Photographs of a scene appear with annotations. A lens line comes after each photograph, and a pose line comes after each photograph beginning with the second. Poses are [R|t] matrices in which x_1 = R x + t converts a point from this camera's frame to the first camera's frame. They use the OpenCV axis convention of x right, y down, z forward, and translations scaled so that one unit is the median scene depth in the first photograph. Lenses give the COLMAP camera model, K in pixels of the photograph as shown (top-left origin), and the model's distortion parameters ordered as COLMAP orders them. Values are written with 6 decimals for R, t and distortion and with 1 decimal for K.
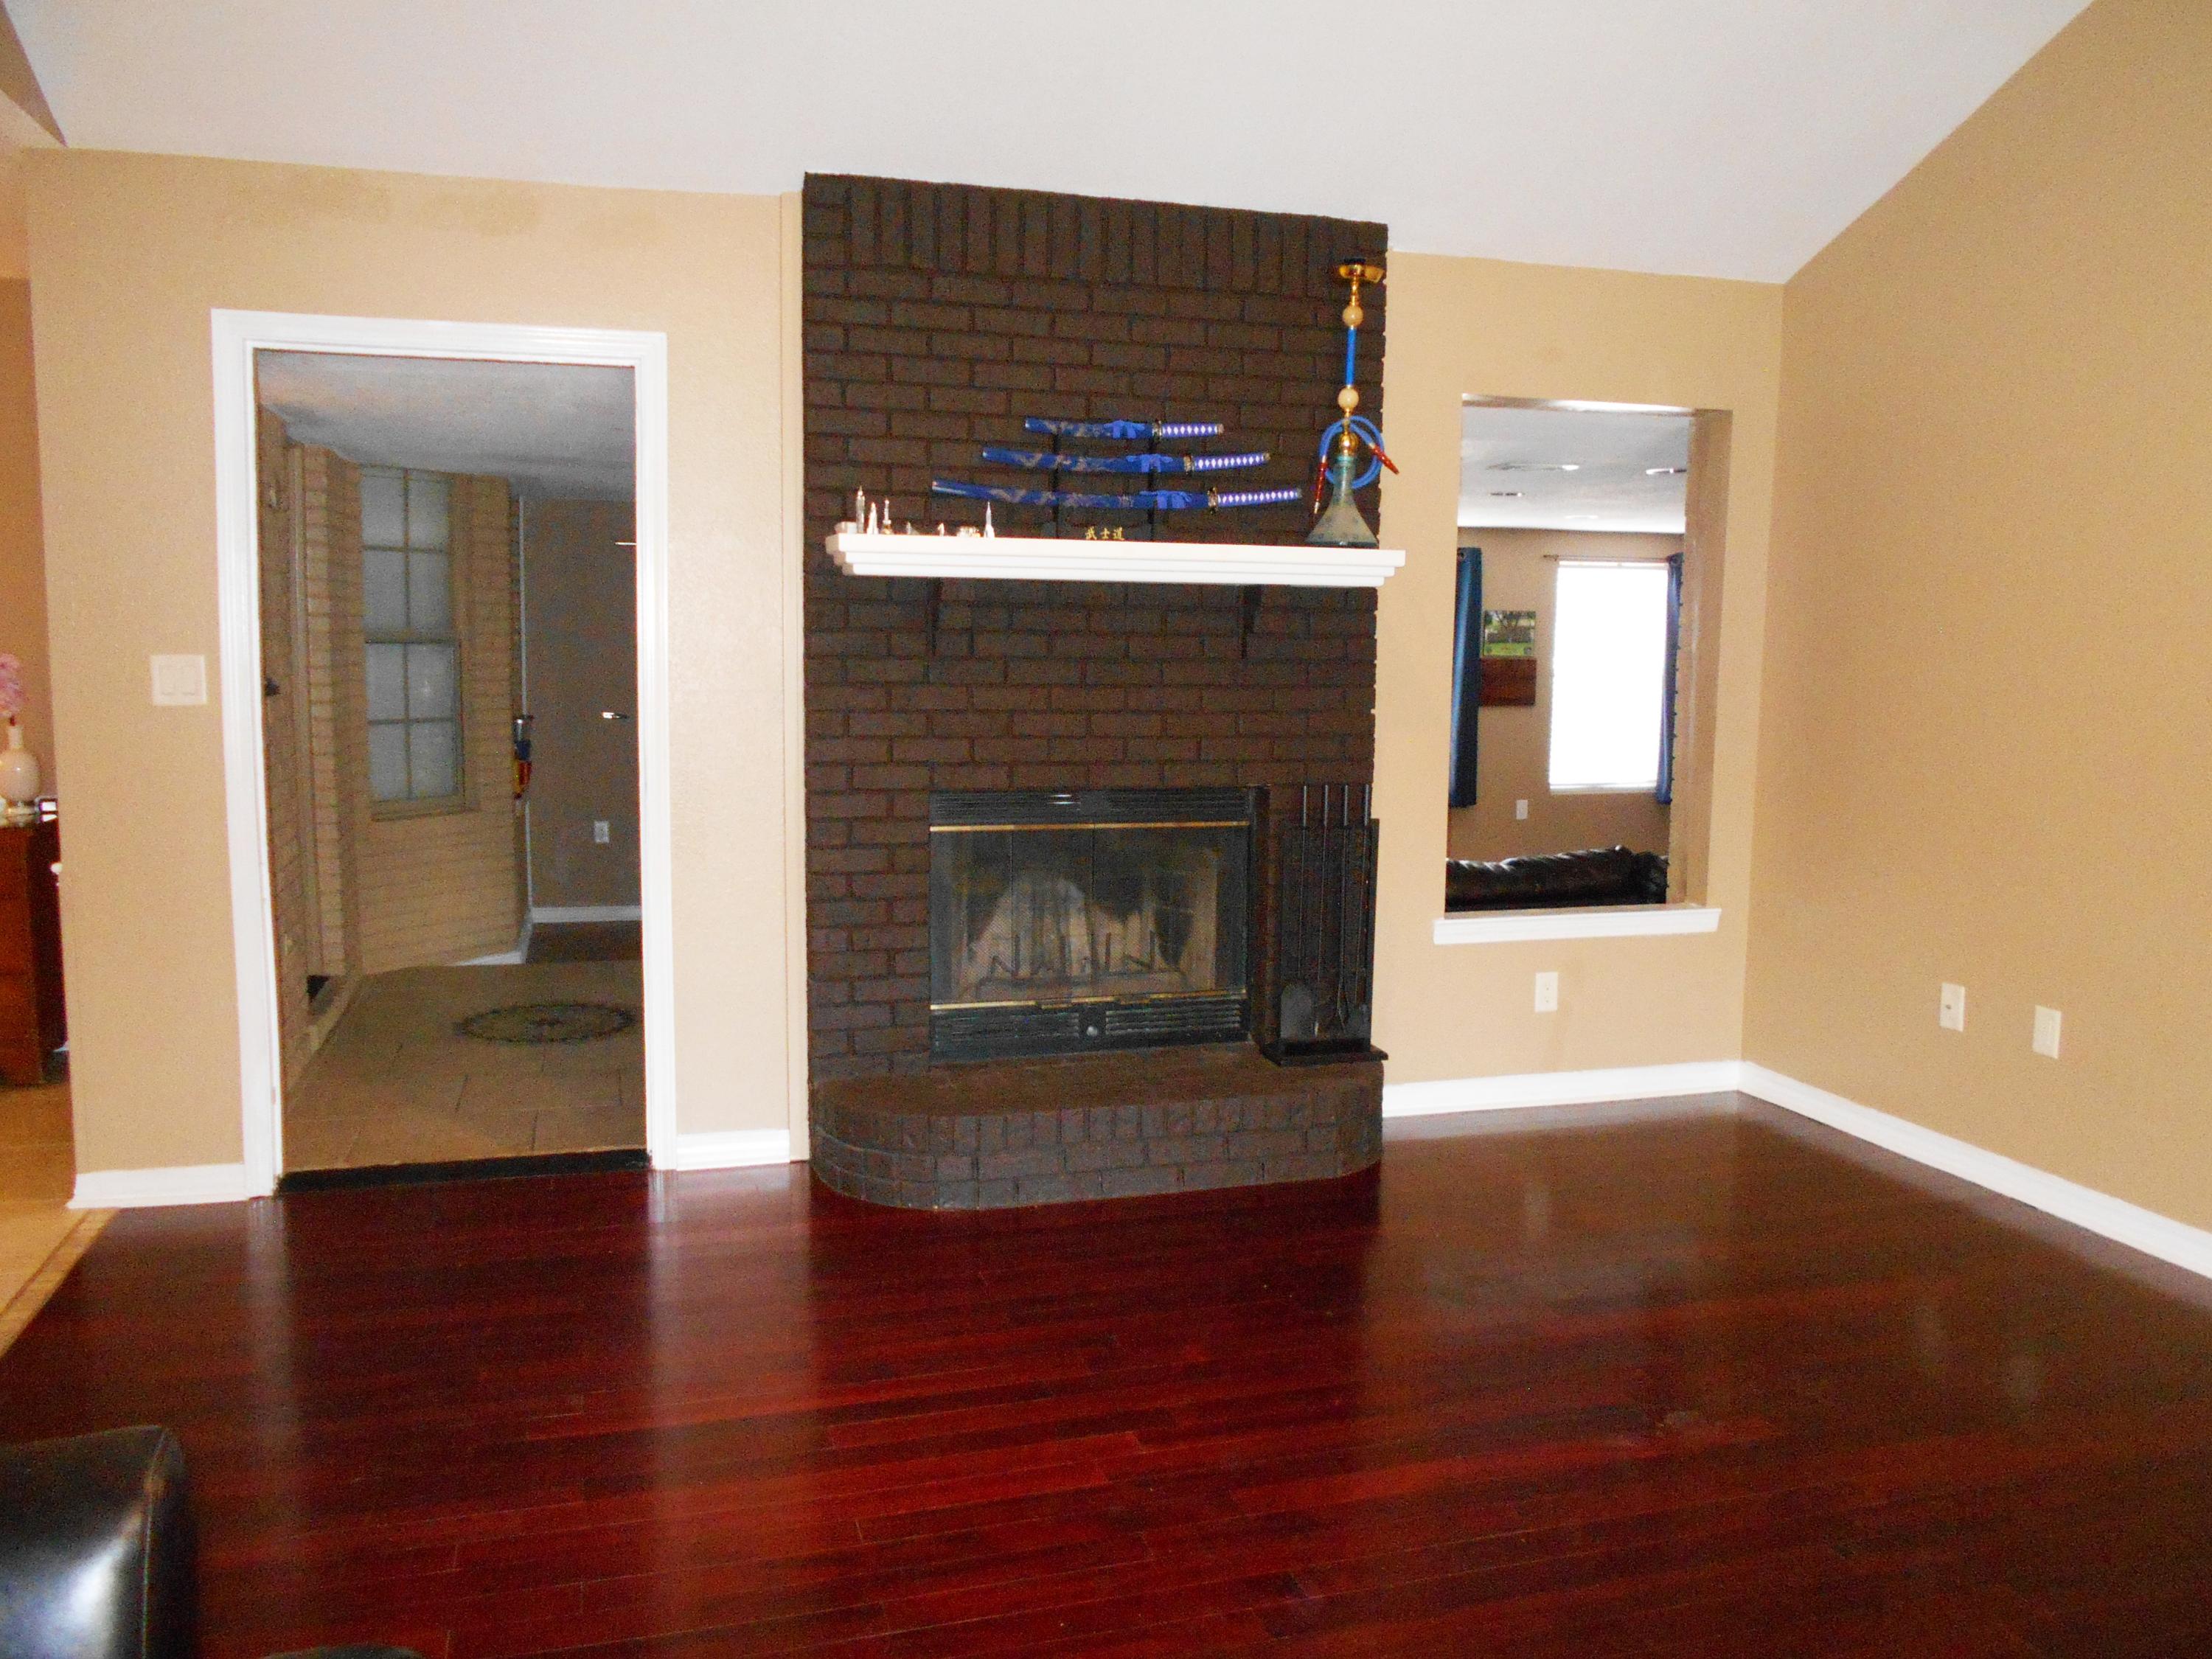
lens RADIAL K [[1705.6, 0, 1113.1], [0, 1705.6, 832.9], [0, 0, 1]] dist [-0.060003, 0.005915]
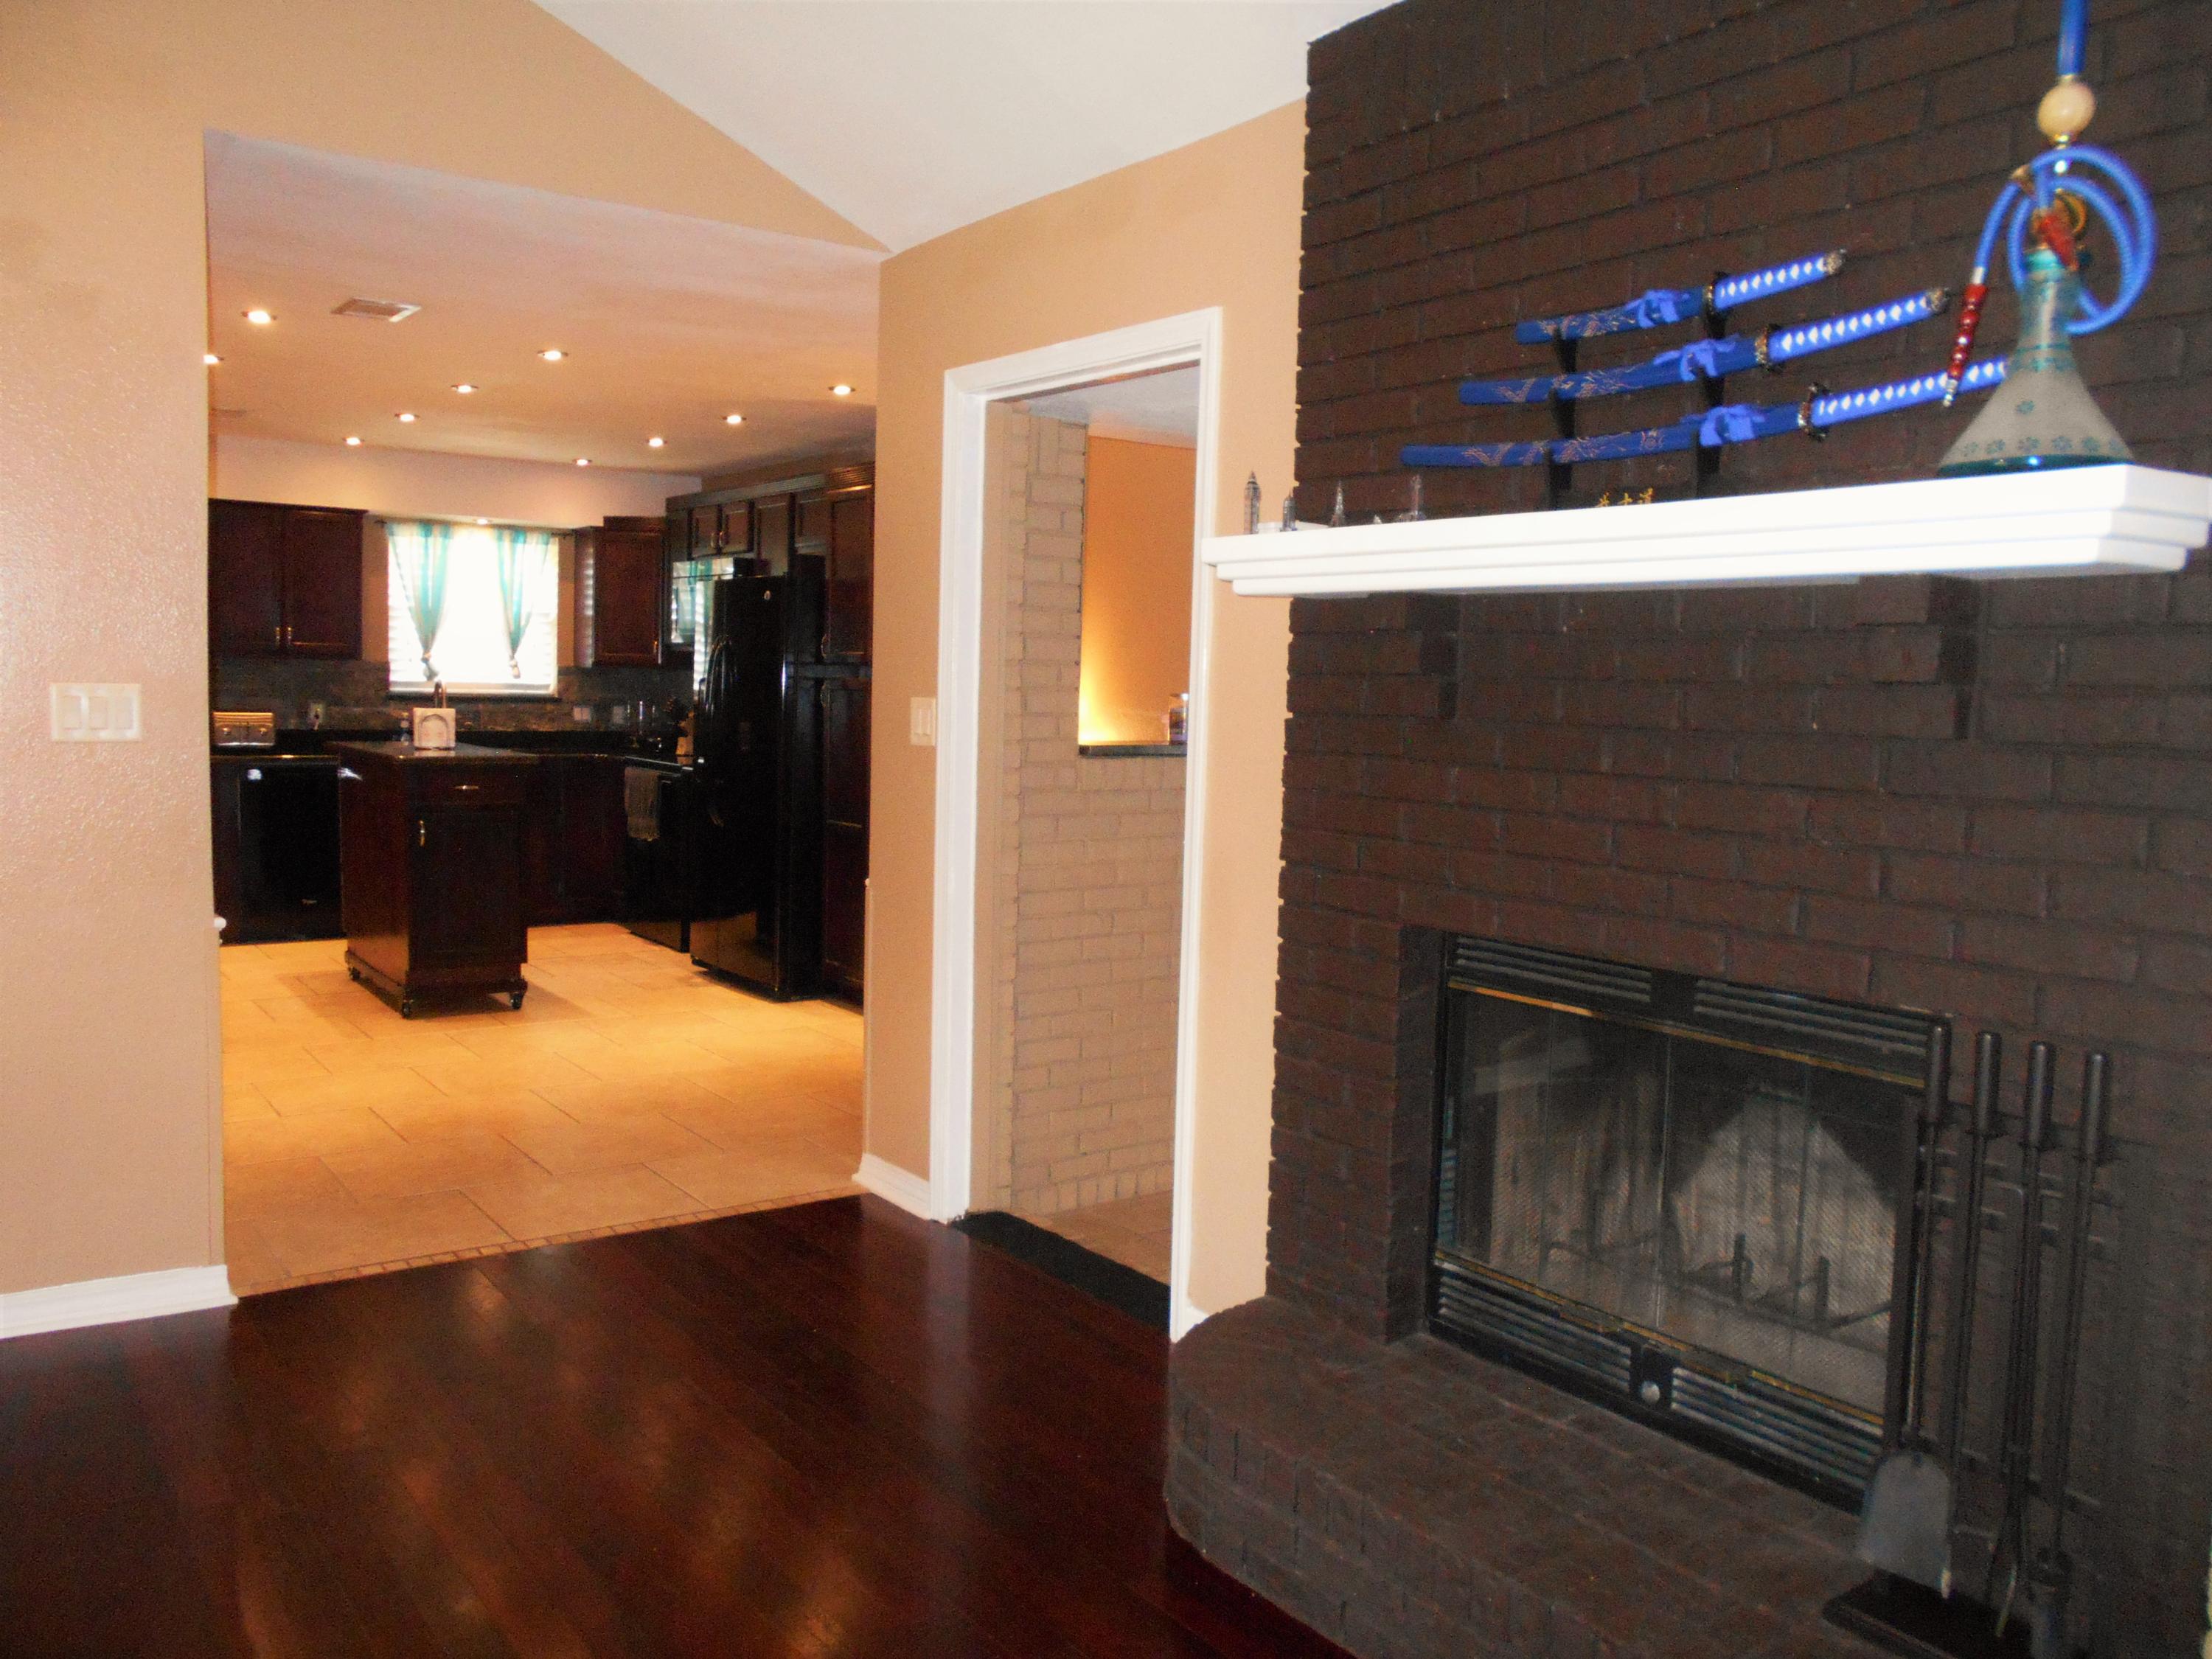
lens RADIAL K [[1750.6, 0, 1058.8], [0, 1750.6, 824.0], [0, 0, 1]] dist [-0.047720, 0.119165]
pose [[0.308702, 0.072328, -0.948405, 0.486817], [-0.125813, 0.991448, 0.034659, -0.068095], [0.942801, 0.108623, 0.315162, 0.658008]]
